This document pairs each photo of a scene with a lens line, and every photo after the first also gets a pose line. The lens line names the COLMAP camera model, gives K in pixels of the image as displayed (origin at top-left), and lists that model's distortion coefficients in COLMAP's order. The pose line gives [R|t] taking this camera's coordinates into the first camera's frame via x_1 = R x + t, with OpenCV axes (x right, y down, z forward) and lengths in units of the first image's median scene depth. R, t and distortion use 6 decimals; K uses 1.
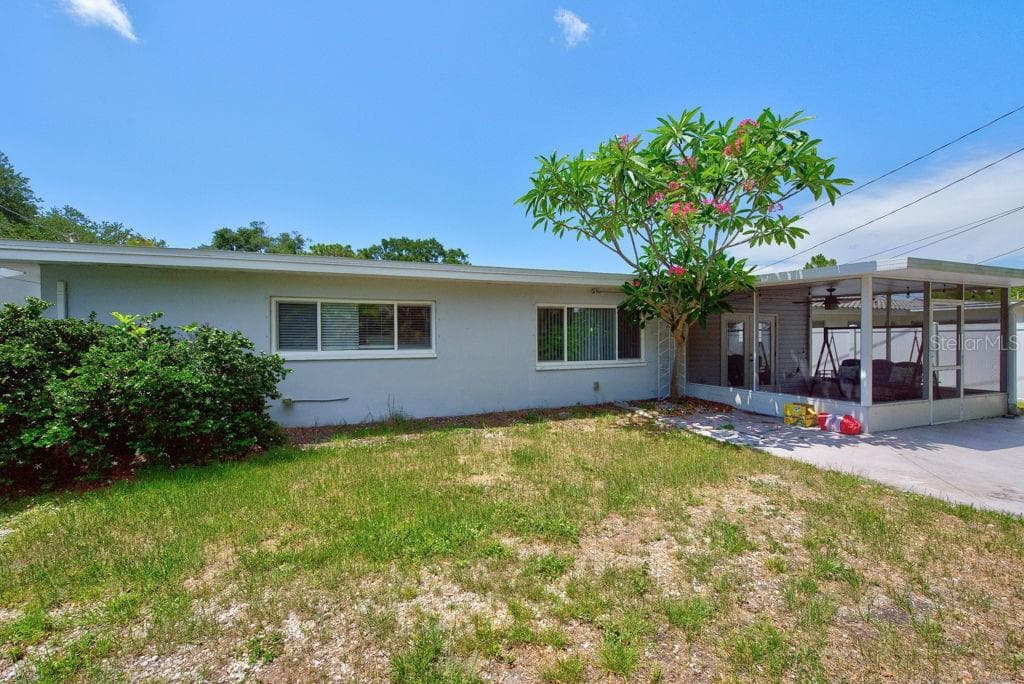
lens RADIAL K [[411.4, 0, 507.7], [0, 411.4, 340.9], [0, 0, 1]] dist [0.003370, -0.003027]
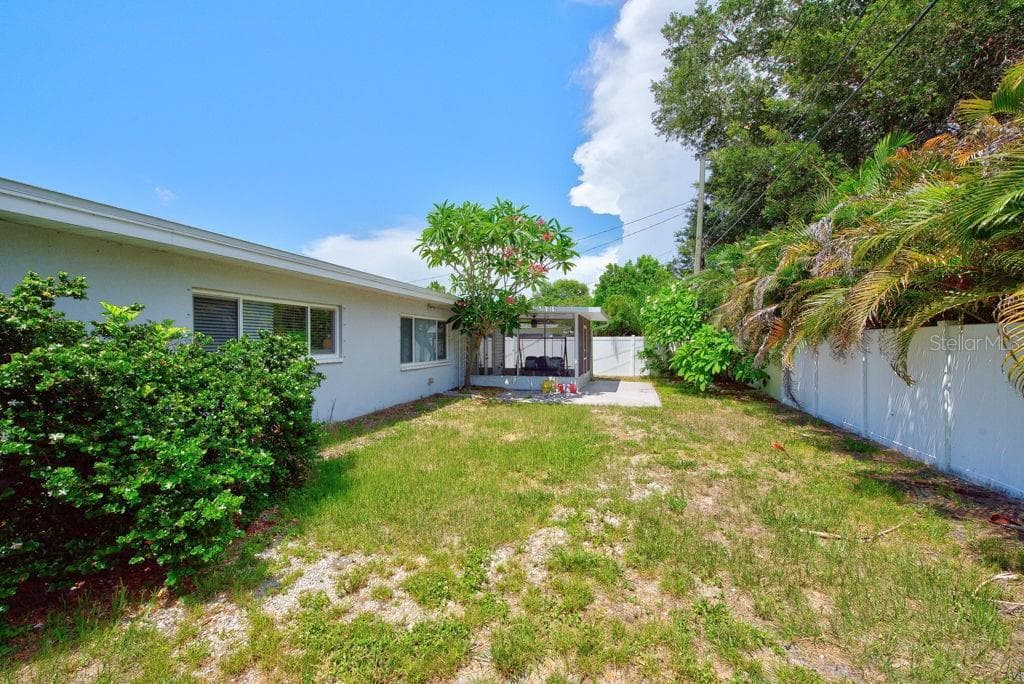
lens RADIAL K [[411.4, 0, 507.7], [0, 411.4, 340.9], [0, 0, 1]] dist [0.003370, -0.003027]
pose [[0.615023, 0.005804, 0.788488, -0.676825], [0.009203, 0.999852, -0.014539, 0.007025], [-0.788456, 0.016198, 0.614878, 0.051474]]
